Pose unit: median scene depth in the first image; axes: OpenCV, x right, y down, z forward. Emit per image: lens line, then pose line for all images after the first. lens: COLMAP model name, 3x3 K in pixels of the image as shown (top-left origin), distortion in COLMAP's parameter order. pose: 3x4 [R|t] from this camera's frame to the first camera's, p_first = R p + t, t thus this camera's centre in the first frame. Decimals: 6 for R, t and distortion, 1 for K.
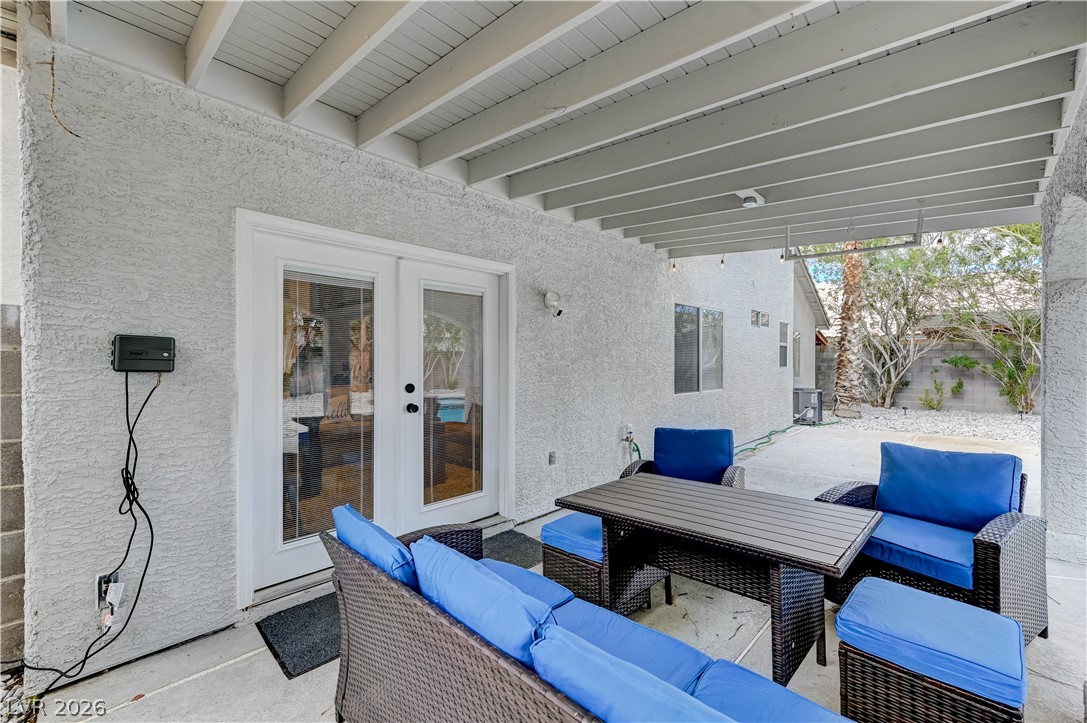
lens RADIAL K [[449.9, 0, 543.5], [0, 449.9, 361.5], [0, 0, 1]] dist [-0.000406, -0.000021]
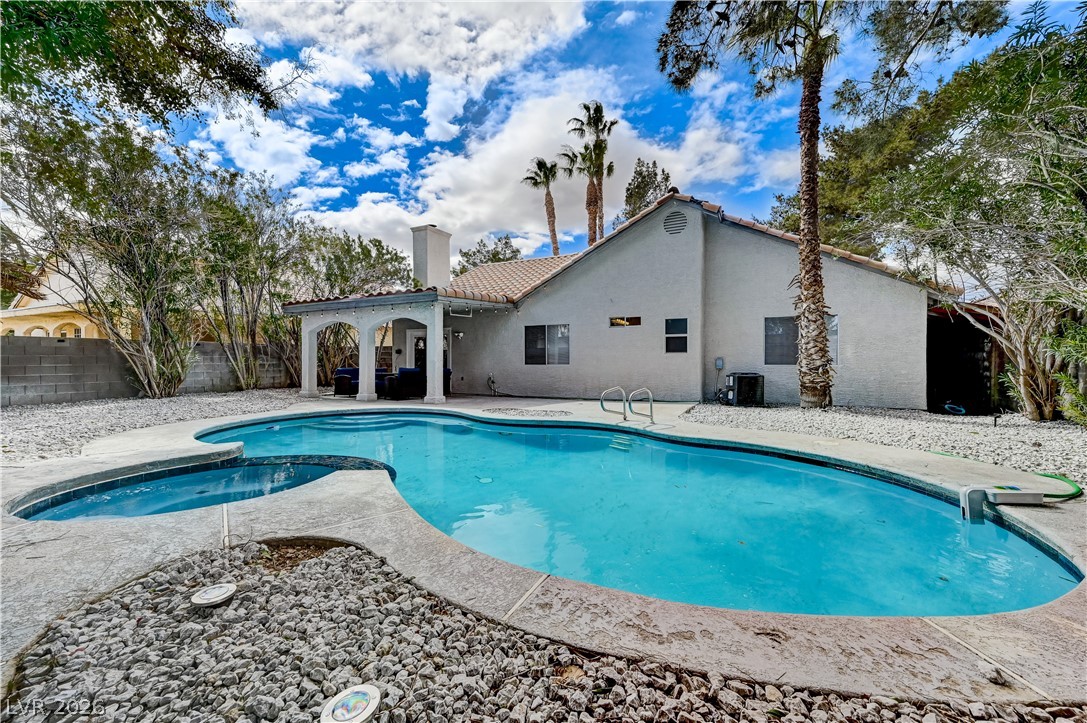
lens RADIAL K [[423.3, 0, 549.8], [0, 423.3, 366.1], [0, 0, 1]] dist [0.026545, -0.000138]
pose [[0.301568, 0.017277, -0.953288, 4.245466], [0.003545, 0.999809, 0.019241, 0.064742], [0.953438, -0.009181, 0.301449, 0.777125]]
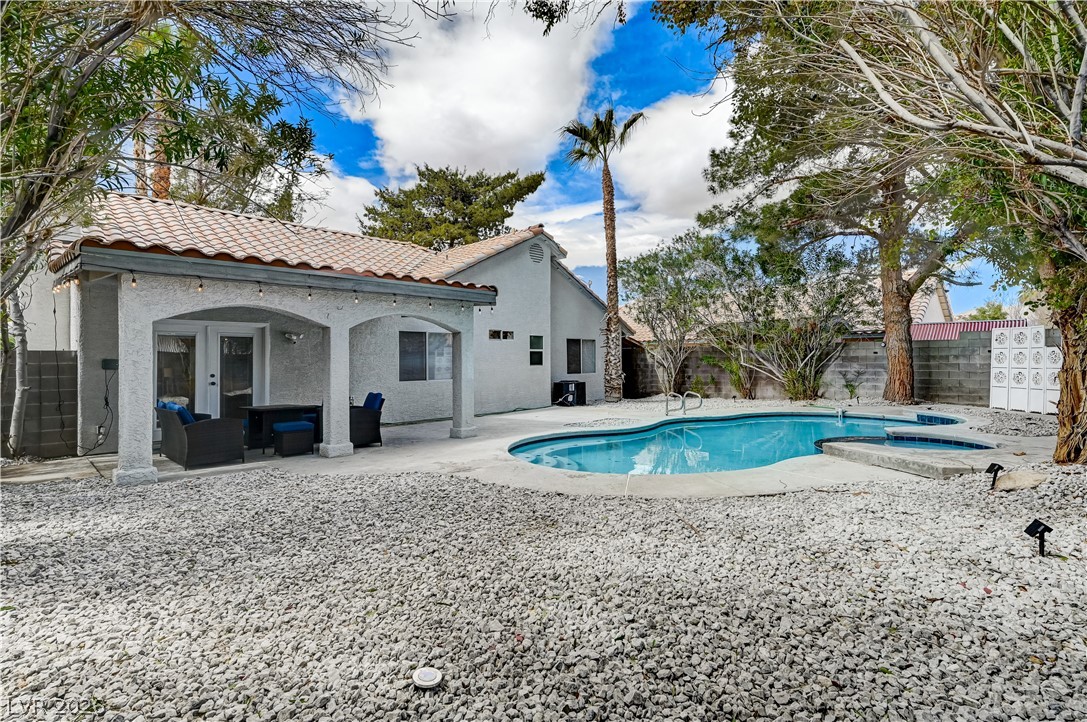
lens RADIAL K [[507.0, 0, 549.1], [0, 507.0, 353.7], [0, 0, 1]] dist [-0.000235, 0.000256]
pose [[0.999815, -0.004638, -0.018643, 1.612073], [0.004427, 0.999926, -0.011327, -0.024578], [0.018694, 0.011243, 0.999762, -1.789508]]
